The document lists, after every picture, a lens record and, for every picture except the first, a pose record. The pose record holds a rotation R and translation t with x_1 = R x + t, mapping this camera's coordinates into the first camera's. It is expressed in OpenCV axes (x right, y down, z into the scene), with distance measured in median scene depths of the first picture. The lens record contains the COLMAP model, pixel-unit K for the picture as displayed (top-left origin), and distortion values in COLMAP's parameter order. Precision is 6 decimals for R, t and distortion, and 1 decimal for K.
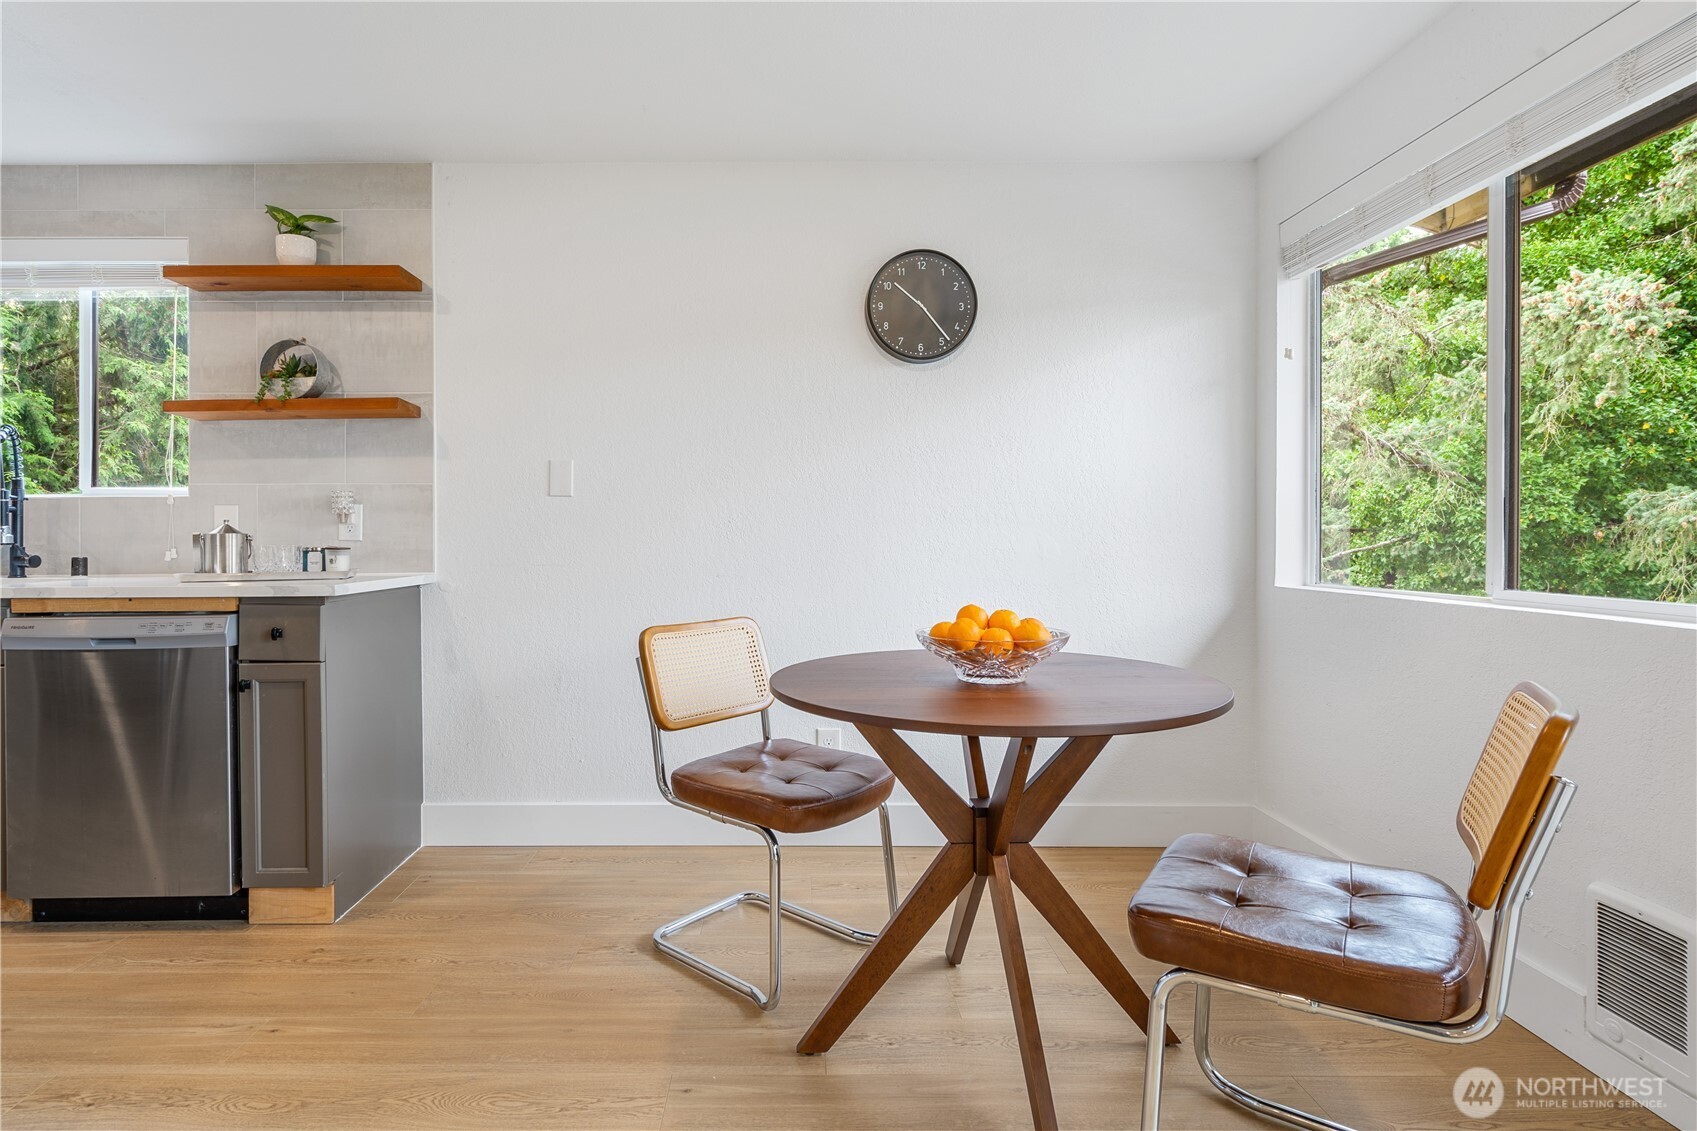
lens RADIAL K [[847.0, 0, 793.0], [0, 847.0, 540.2], [0, 0, 1]] dist [-0.003465, 0.002162]
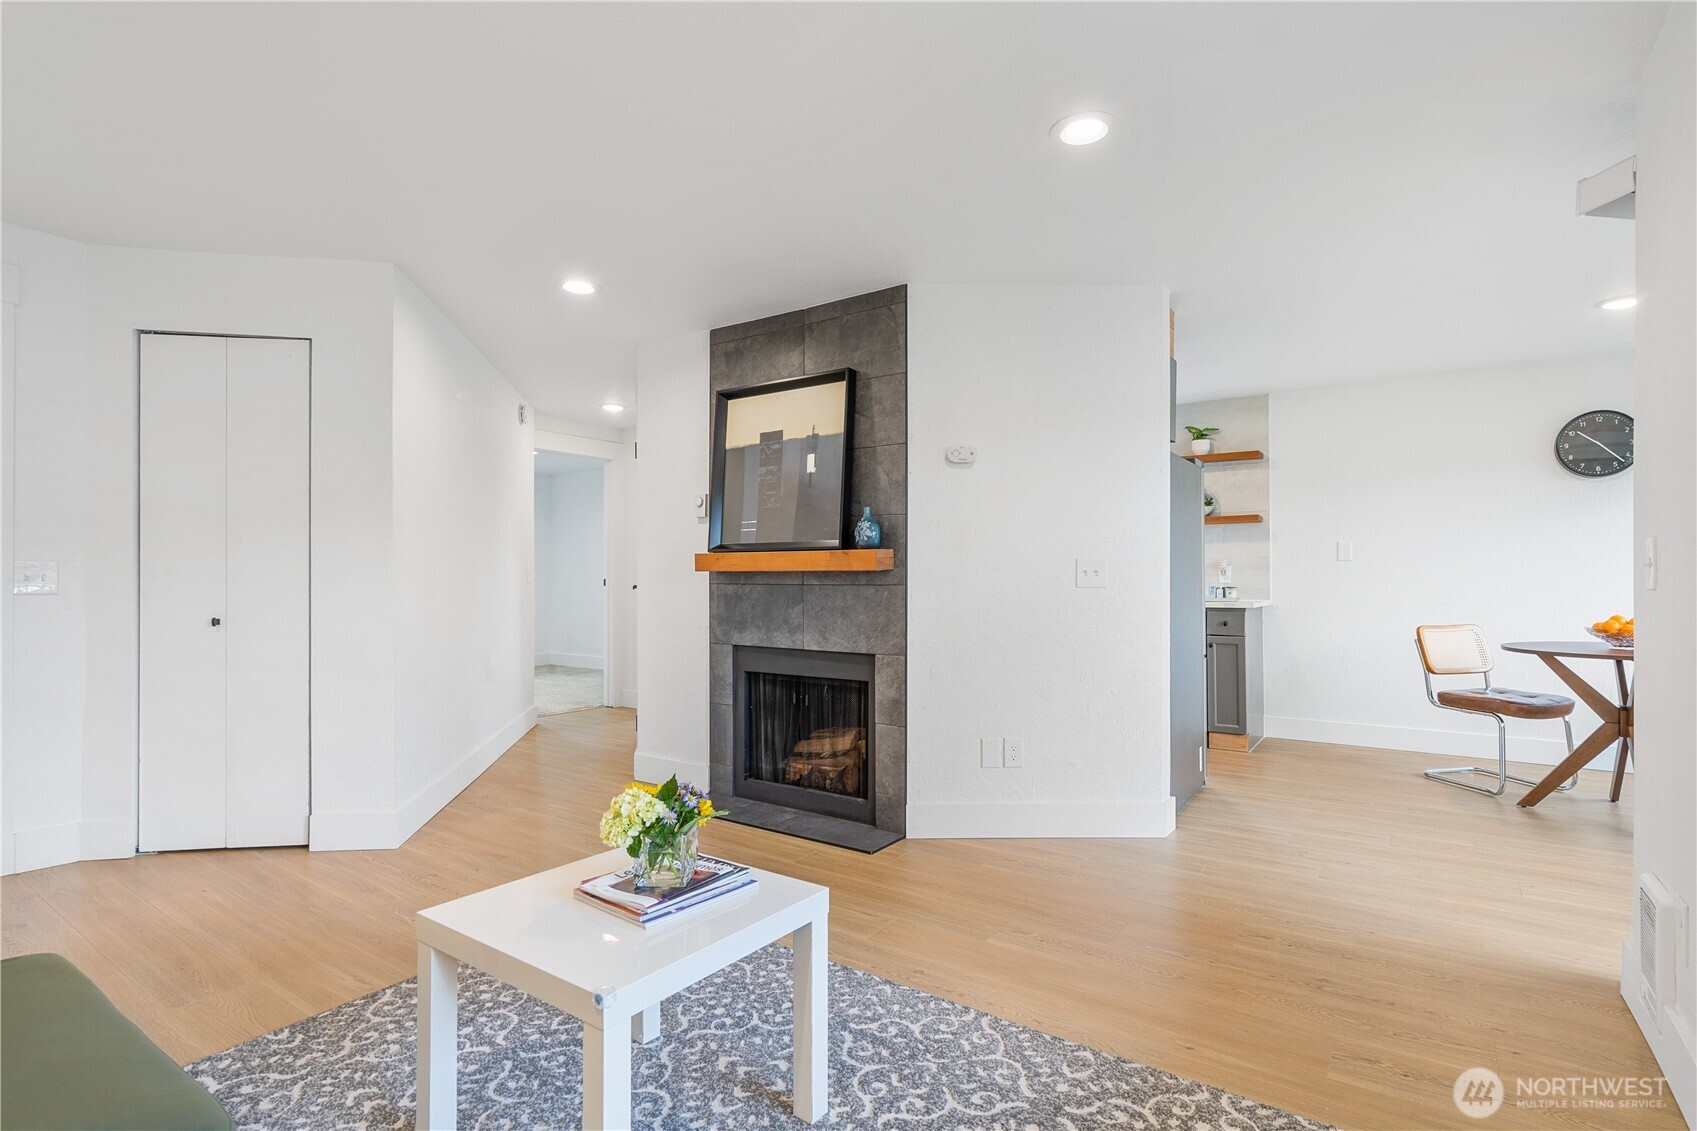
lens RADIAL K [[847.0, 0, 830.5], [0, 847.0, 568.6], [0, 0, 1]] dist [-0.003465, 0.002162]
pose [[0.807854, -0.005333, -0.589359, -0.091645], [-0.003775, 0.999892, -0.014222, -0.003567], [0.589371, 0.013714, 0.807746, -1.252665]]
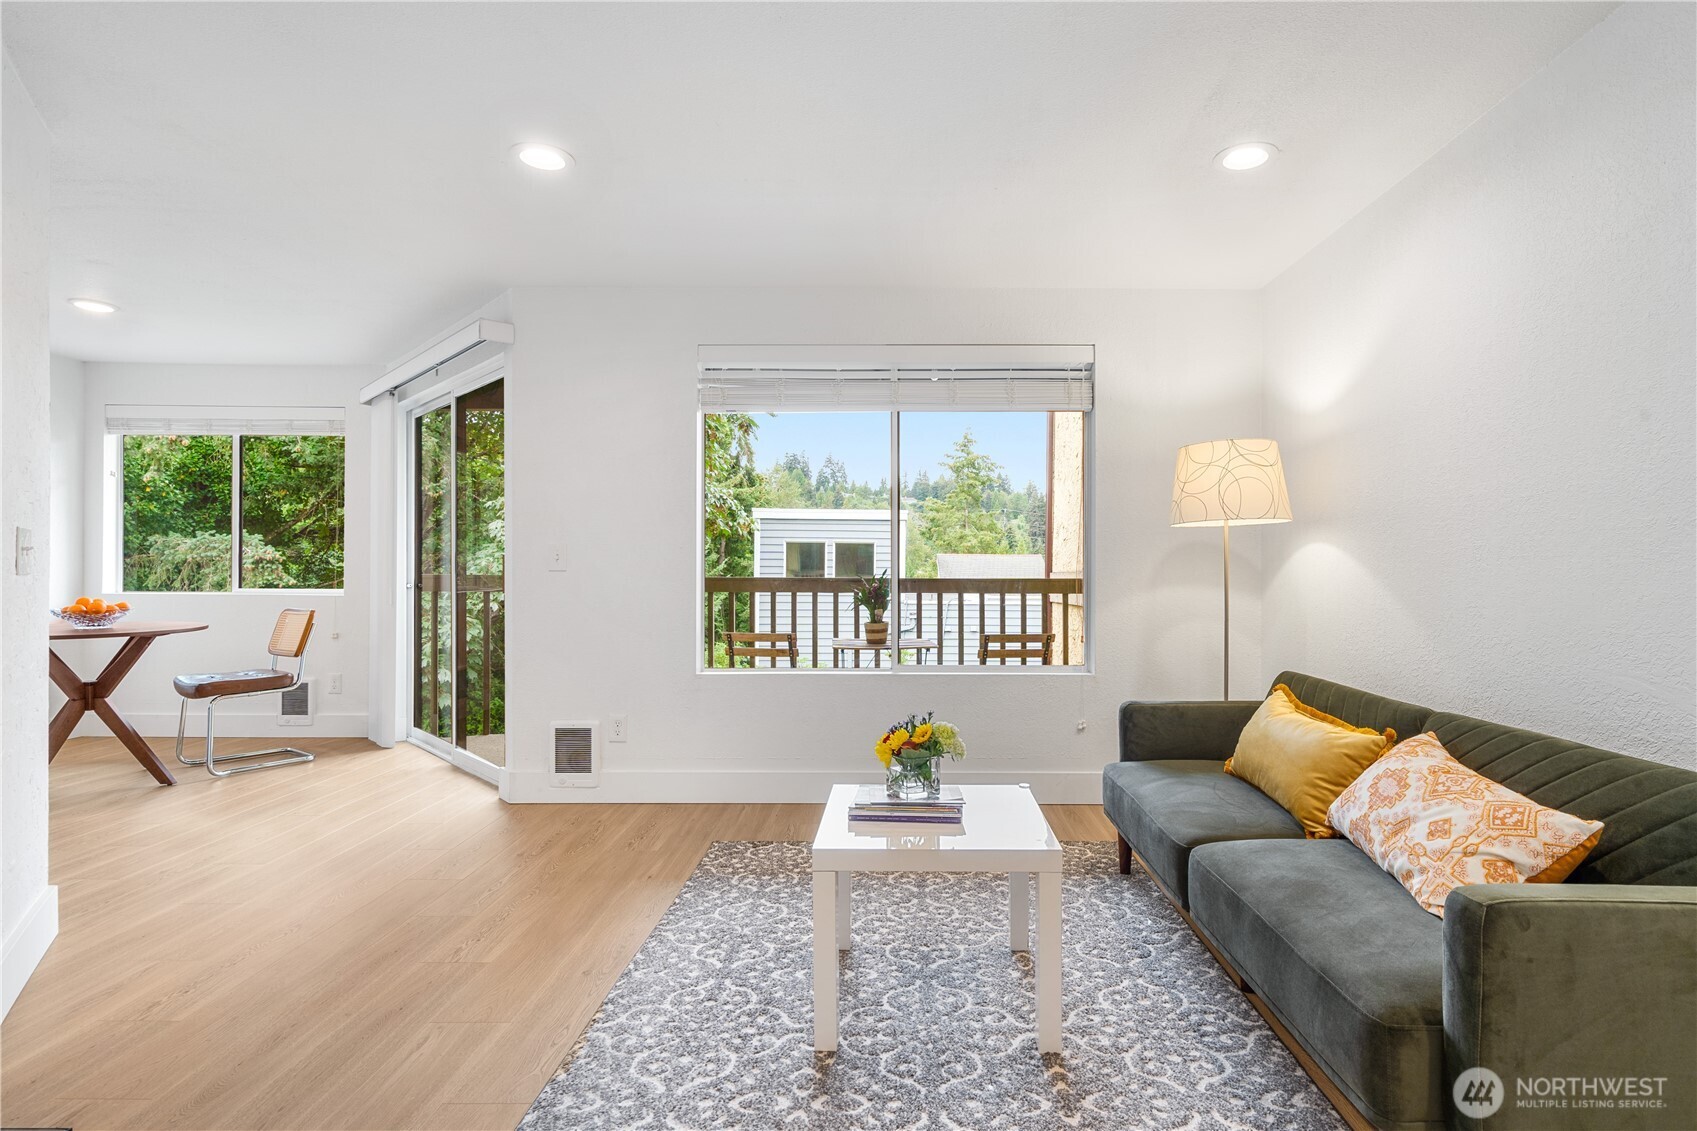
lens RADIAL K [[847.0, 0, 922.2], [0, 847.0, 571.6], [0, 0, 1]] dist [-0.003465, 0.002162]
pose [[-0.031474, -0.001766, 0.999503, -1.395031], [-0.002836, 0.999995, 0.001678, -0.004169], [-0.999501, -0.002782, -0.031478, -0.793926]]
